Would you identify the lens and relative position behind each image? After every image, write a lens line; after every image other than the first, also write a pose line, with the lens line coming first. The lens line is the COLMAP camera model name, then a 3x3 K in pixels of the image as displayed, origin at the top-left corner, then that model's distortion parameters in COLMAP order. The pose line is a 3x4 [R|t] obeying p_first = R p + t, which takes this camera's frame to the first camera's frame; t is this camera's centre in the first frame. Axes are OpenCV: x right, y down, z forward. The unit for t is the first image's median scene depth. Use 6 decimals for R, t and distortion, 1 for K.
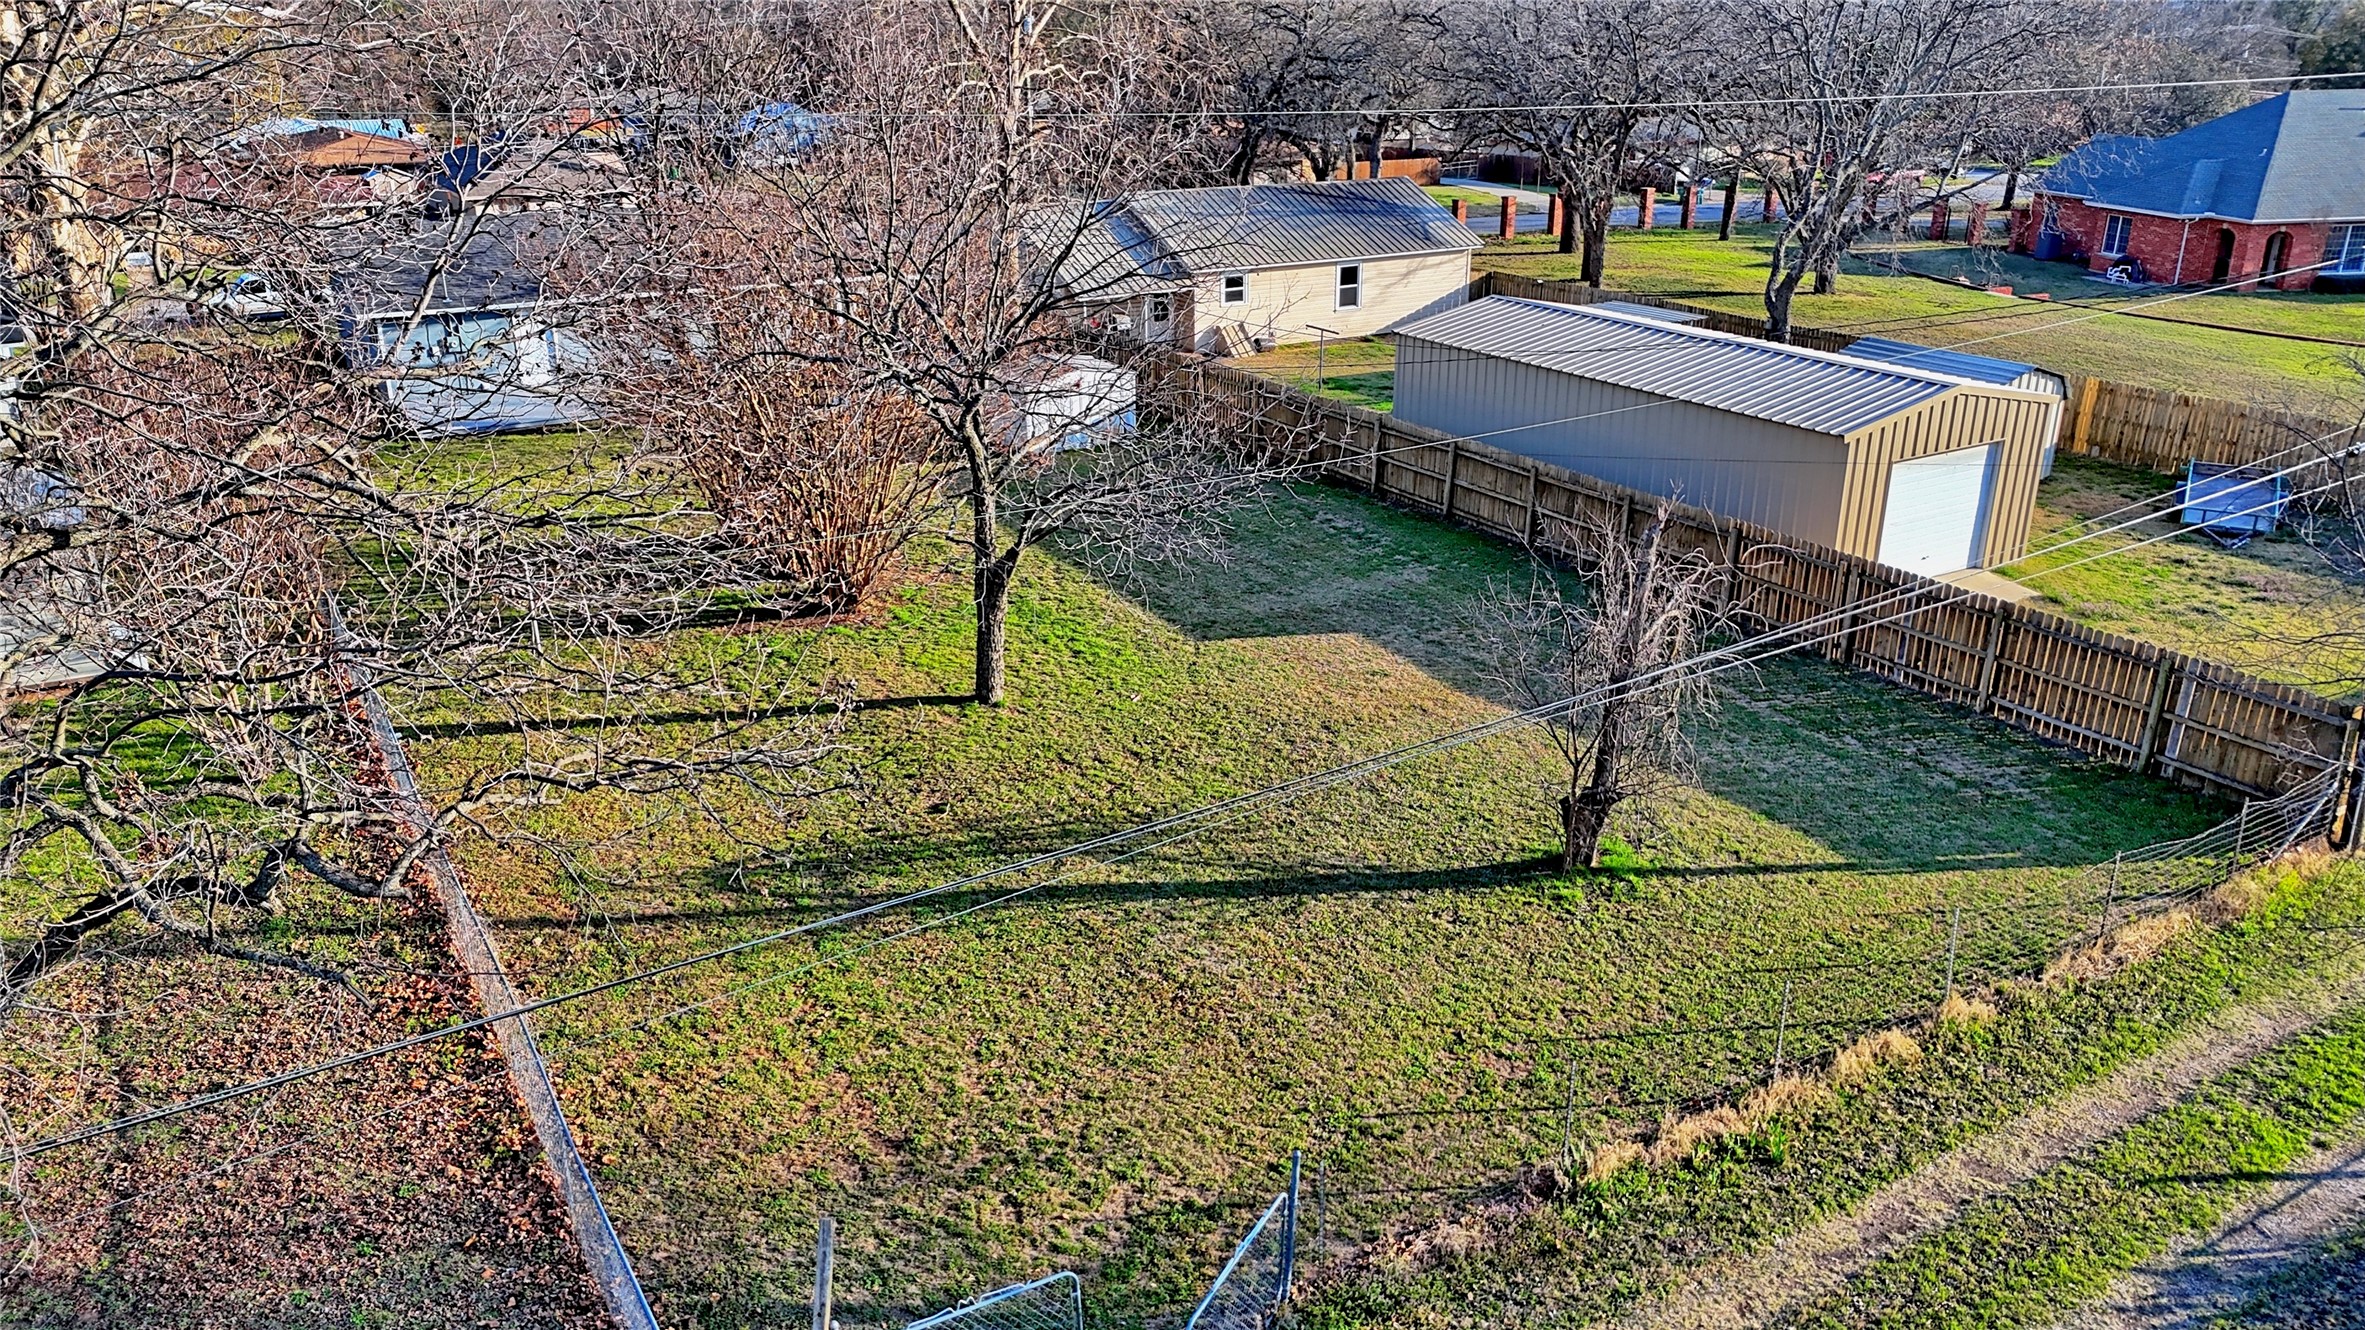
lens RADIAL K [[1744.3, 0, 1192.4], [0, 1744.3, 662.8], [0, 0, 1]] dist [0.048704, -0.003119]
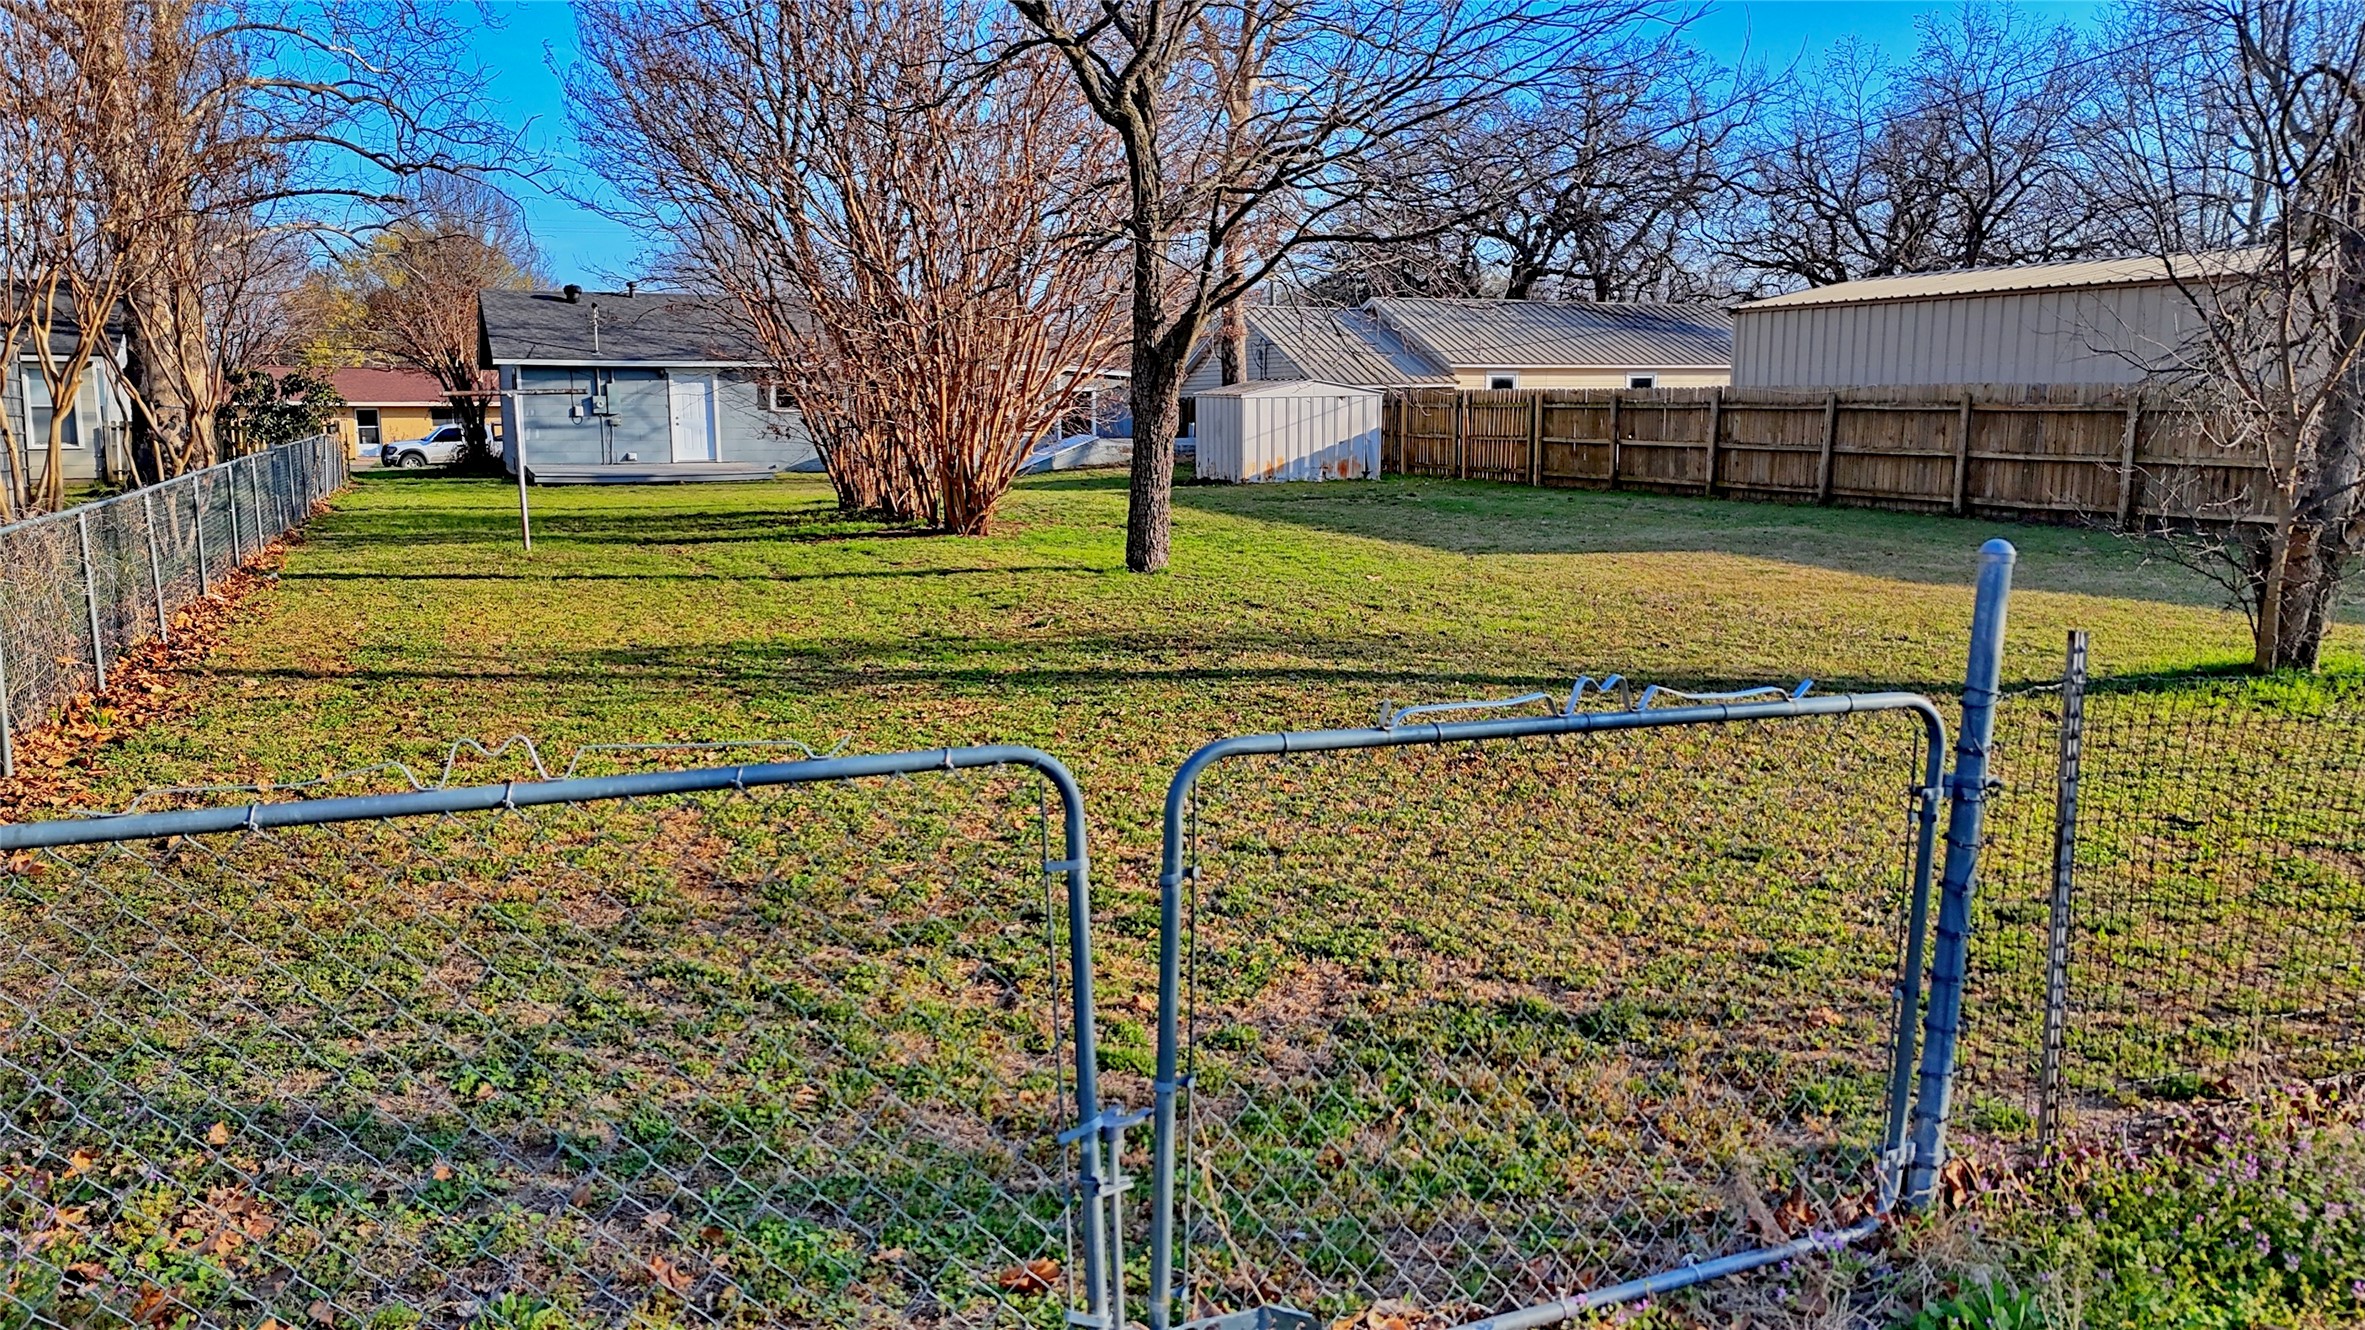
lens RADIAL K [[1744.3, 0, 1175.0], [0, 1744.3, 659.1], [0, 0, 1]] dist [0.048704, -0.003119]
pose [[0.988790, 0.015041, -0.148551, -0.010913], [-0.045608, 0.977788, -0.204574, 0.192001], [0.142174, 0.209056, 0.967513, 0.400396]]
